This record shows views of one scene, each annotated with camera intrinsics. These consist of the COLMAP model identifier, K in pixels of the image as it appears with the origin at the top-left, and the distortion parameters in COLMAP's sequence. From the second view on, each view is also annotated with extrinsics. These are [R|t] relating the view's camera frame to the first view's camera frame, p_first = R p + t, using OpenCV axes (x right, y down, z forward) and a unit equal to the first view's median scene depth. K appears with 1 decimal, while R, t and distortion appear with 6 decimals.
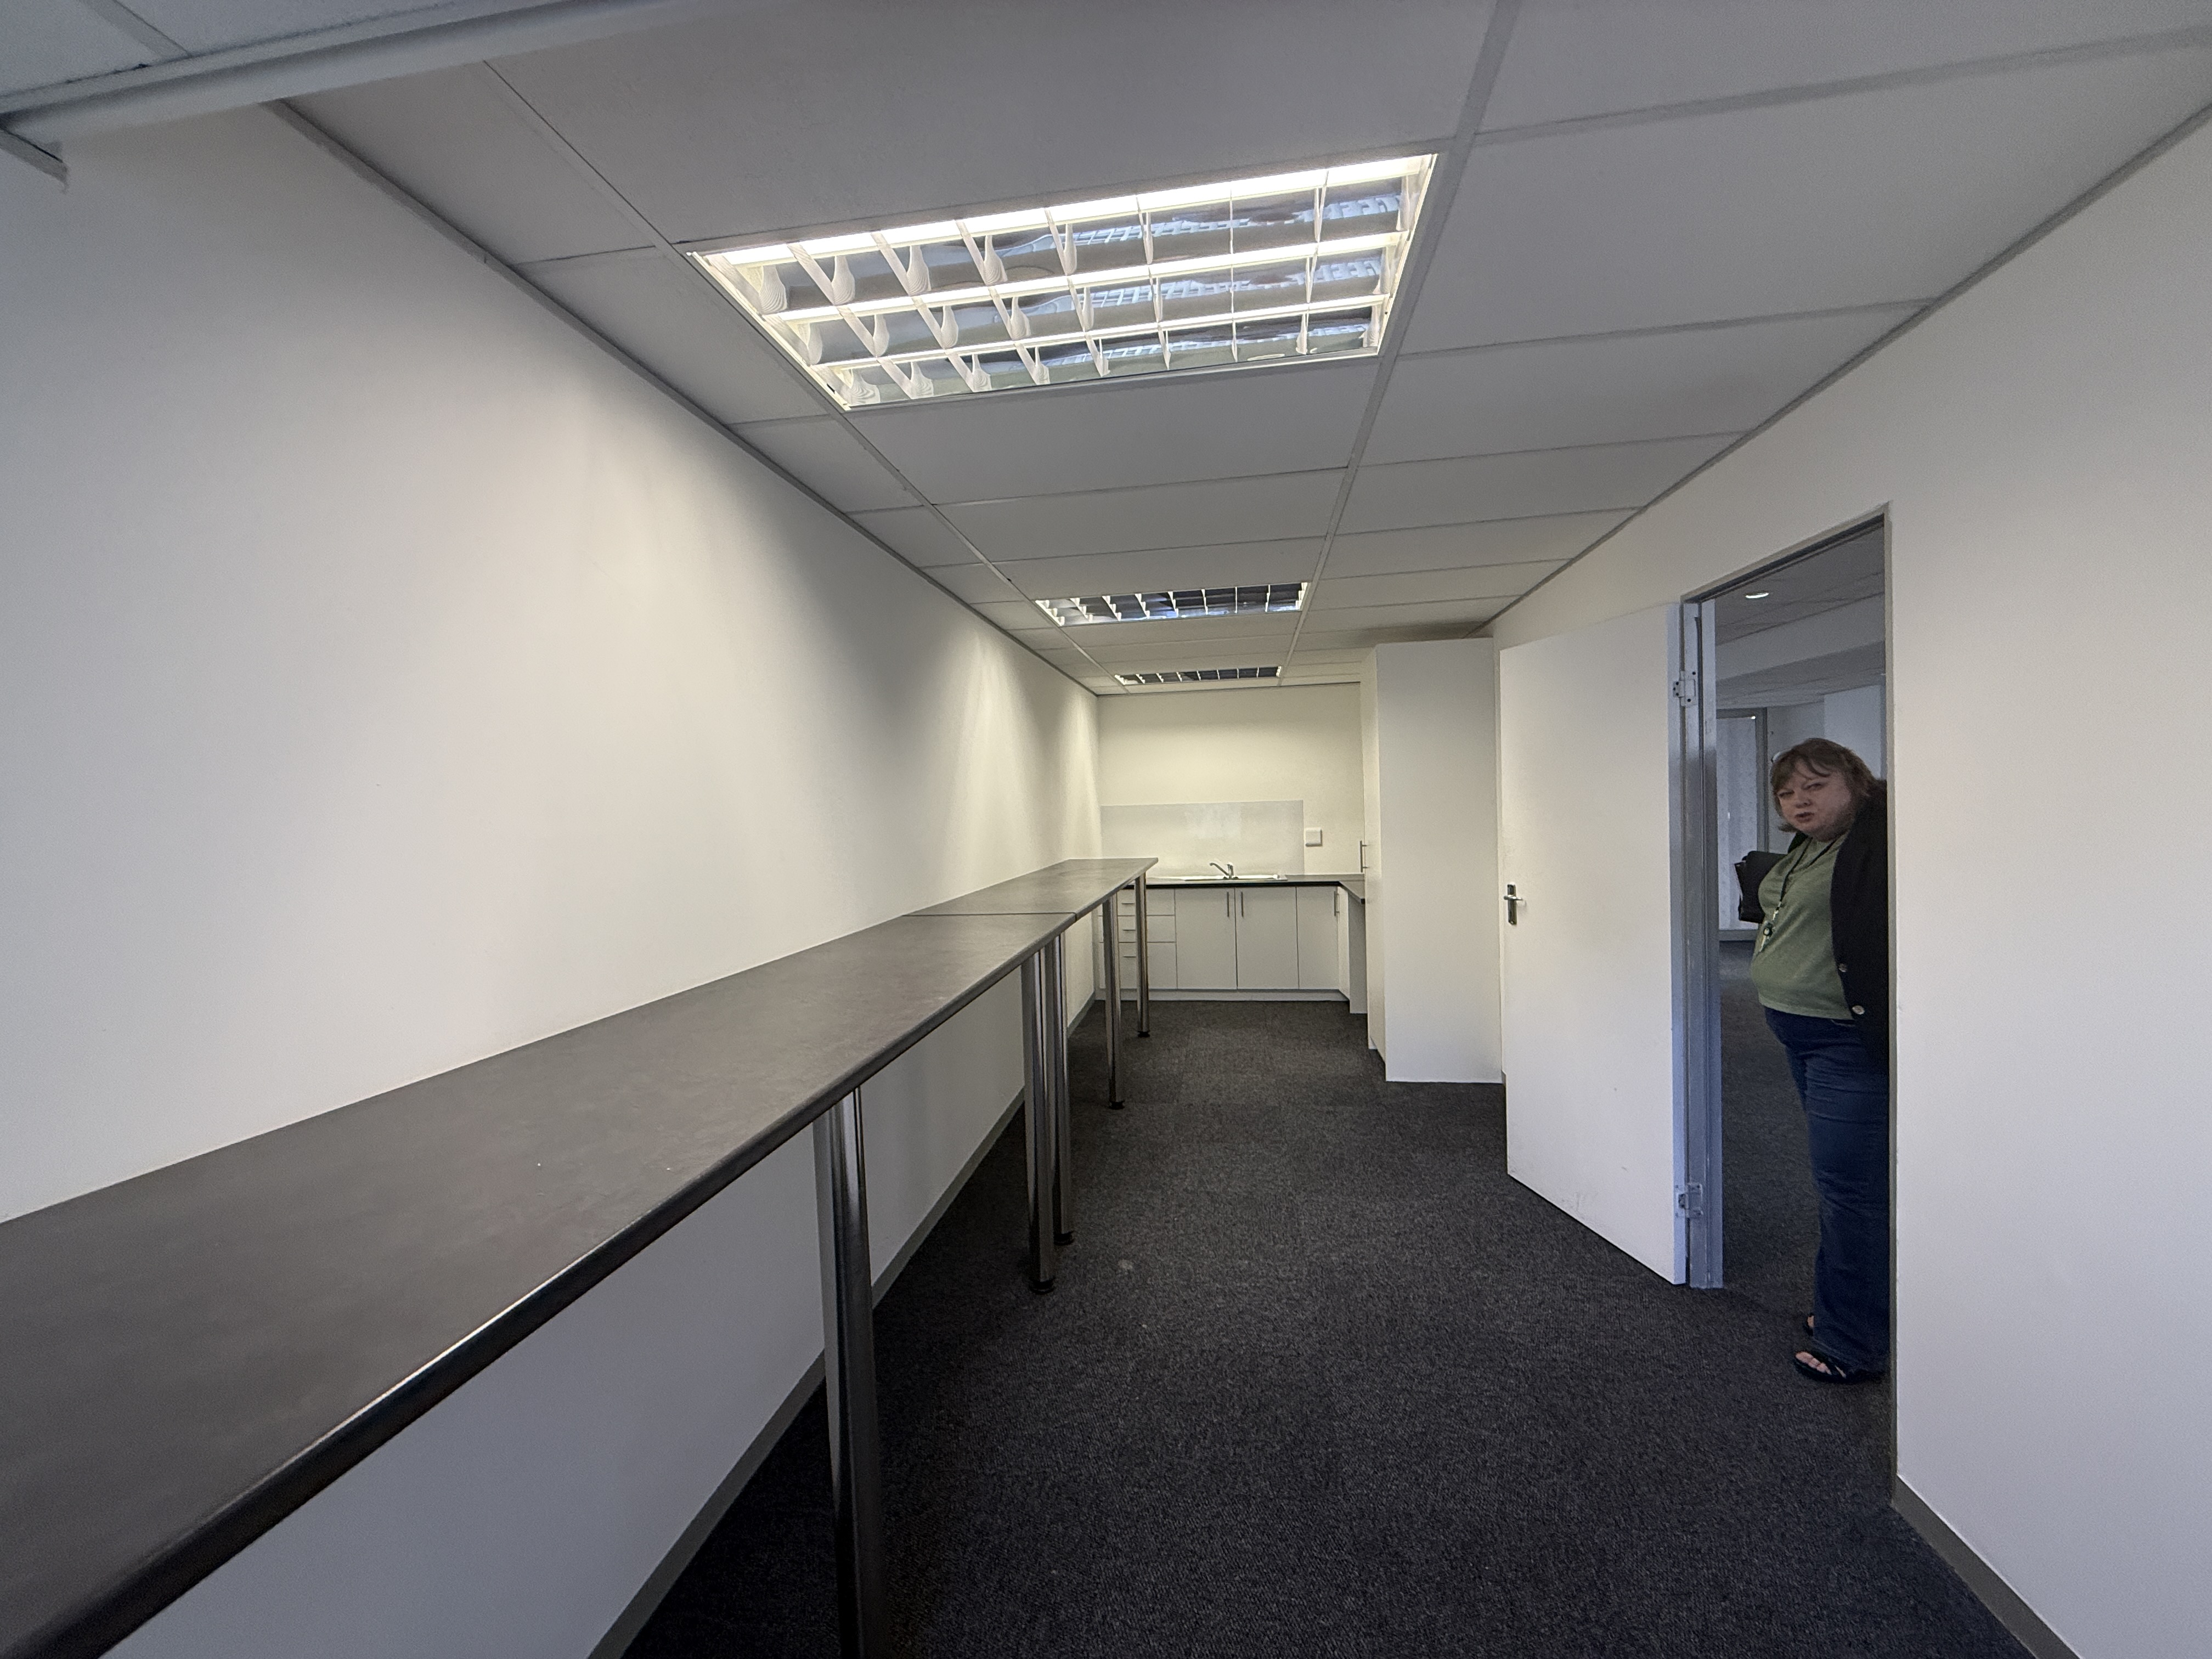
lens RADIAL K [[884.0, 0, 1120.9], [0, 884.0, 837.5], [0, 0, 1]] dist [0.002505, 0.000729]
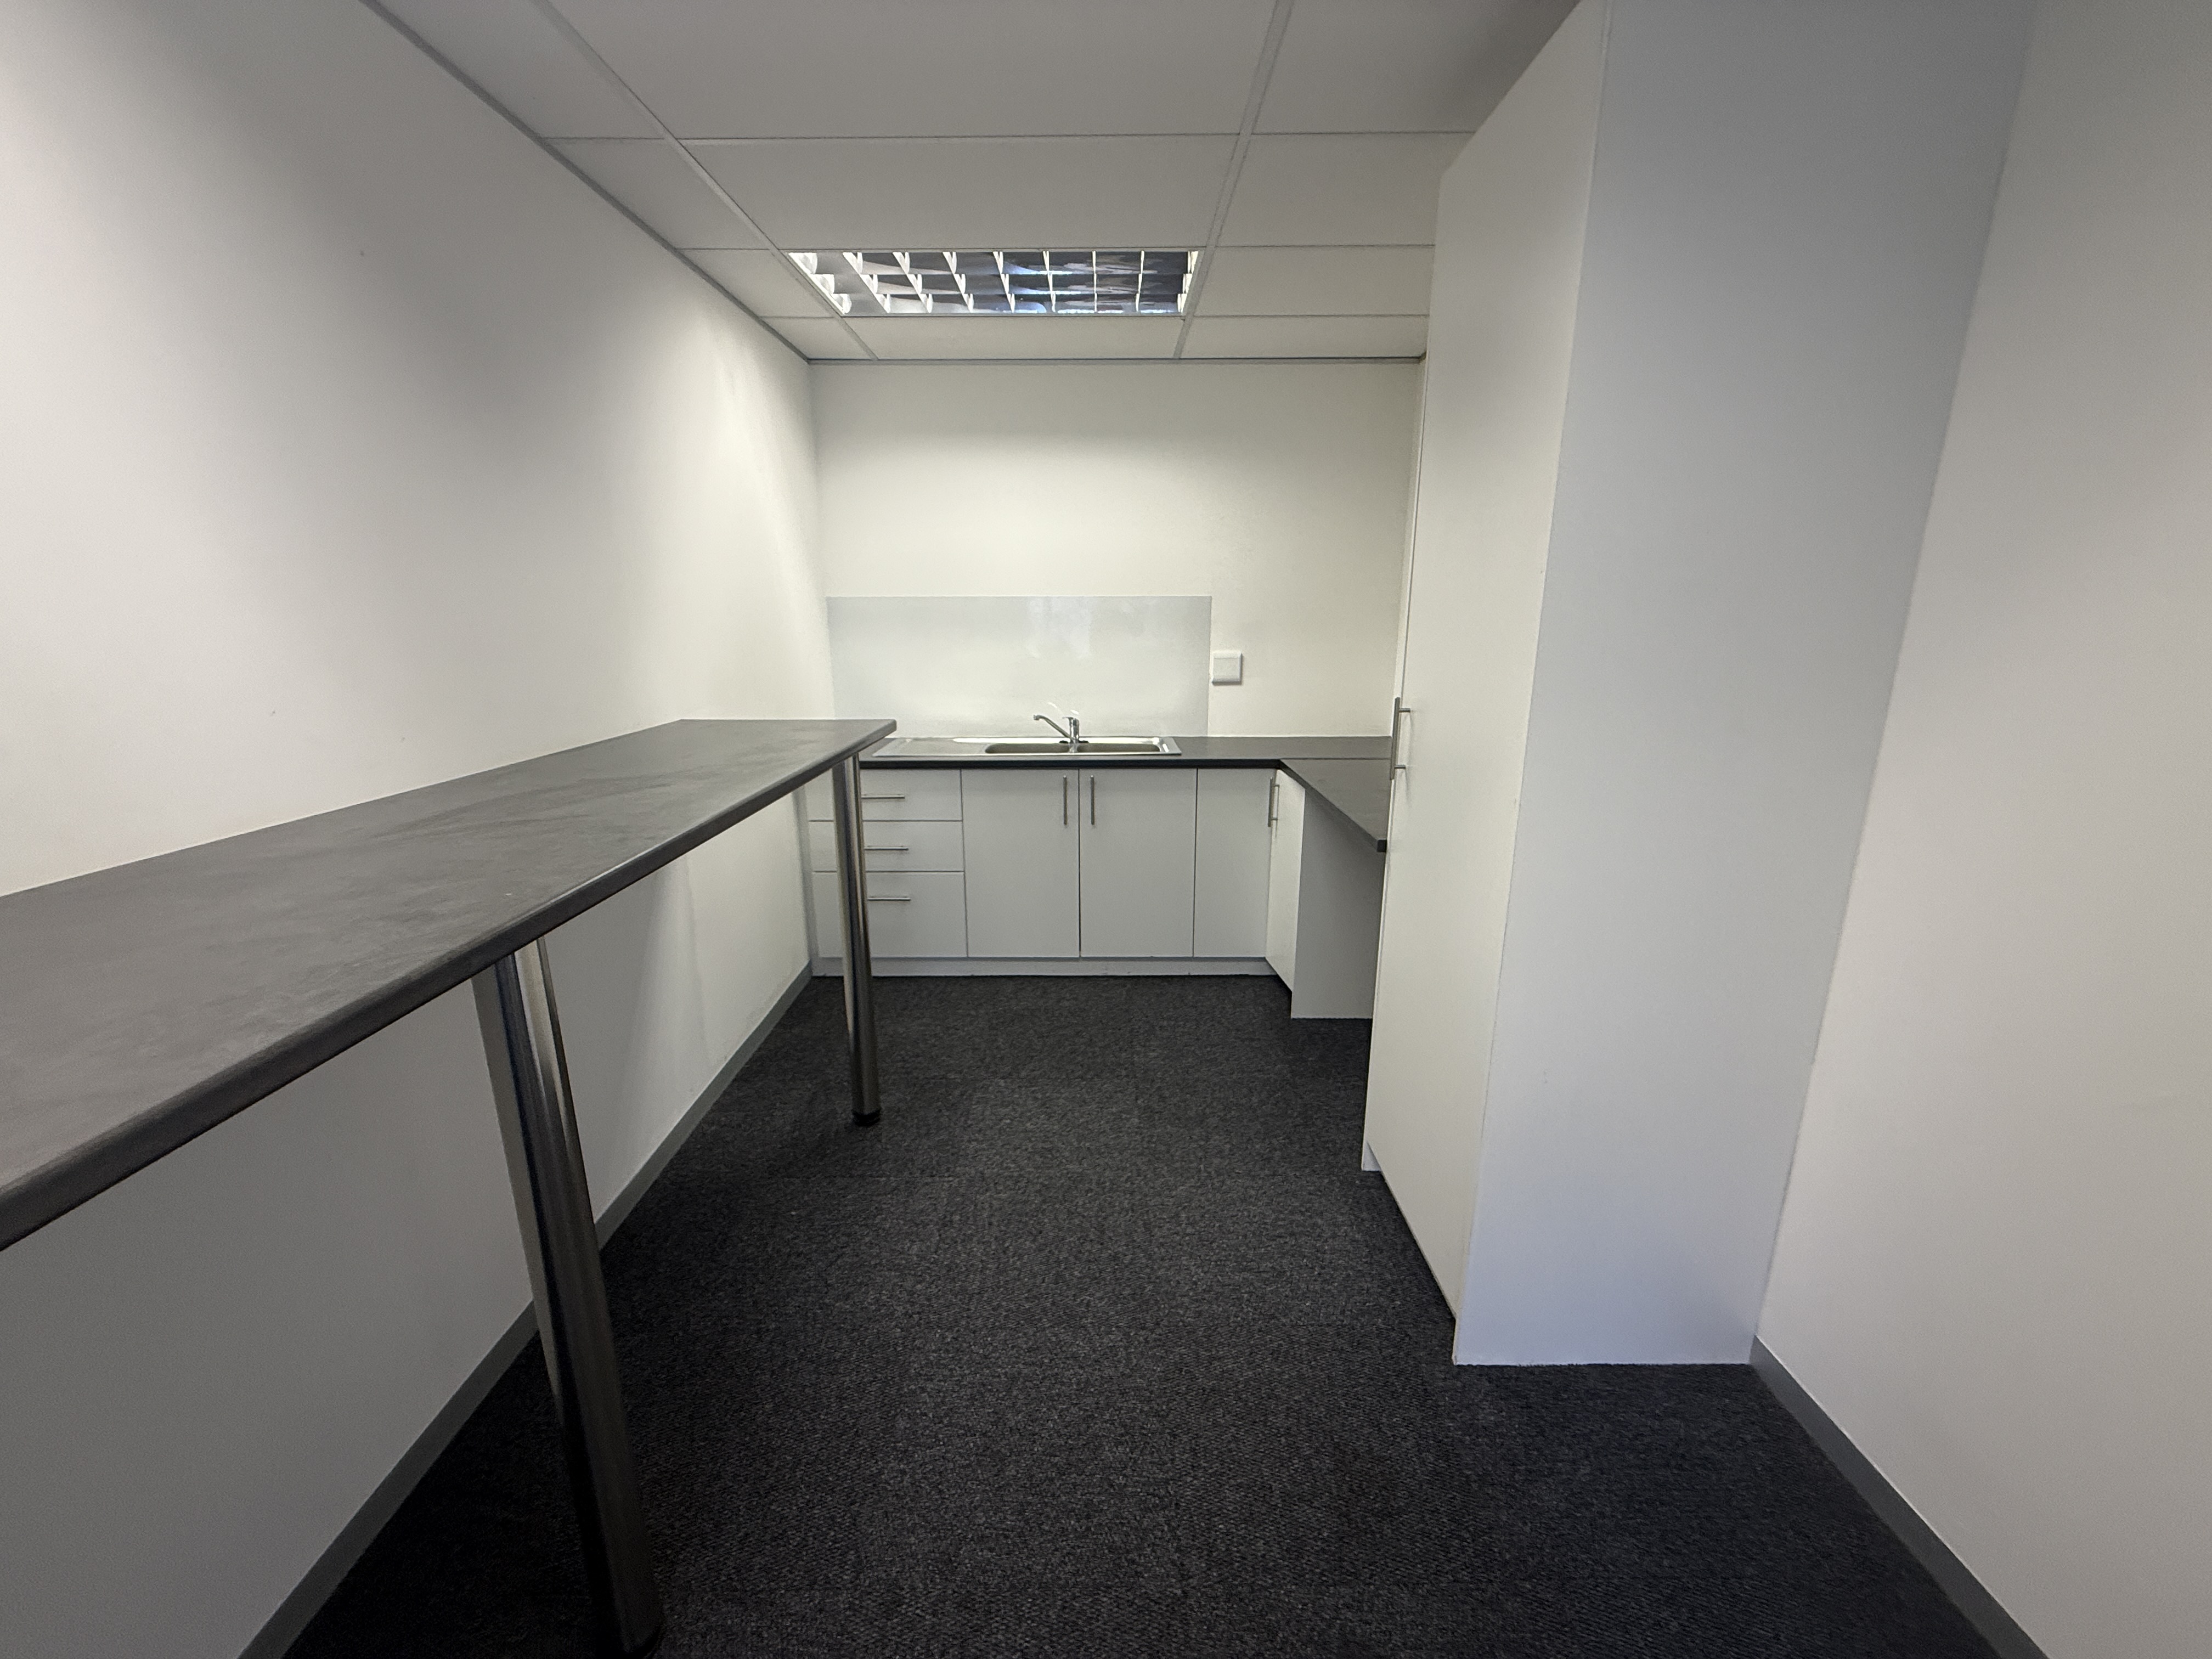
lens RADIAL K [[884.0, 0, 1119.4], [0, 884.0, 807.6], [0, 0, 1]] dist [0.002505, 0.000729]
pose [[0.985845, 0.011553, 0.167262, 0.067201], [-0.043409, 0.981194, 0.188082, -0.016213], [-0.161944, -0.192680, 0.967806, 0.505809]]
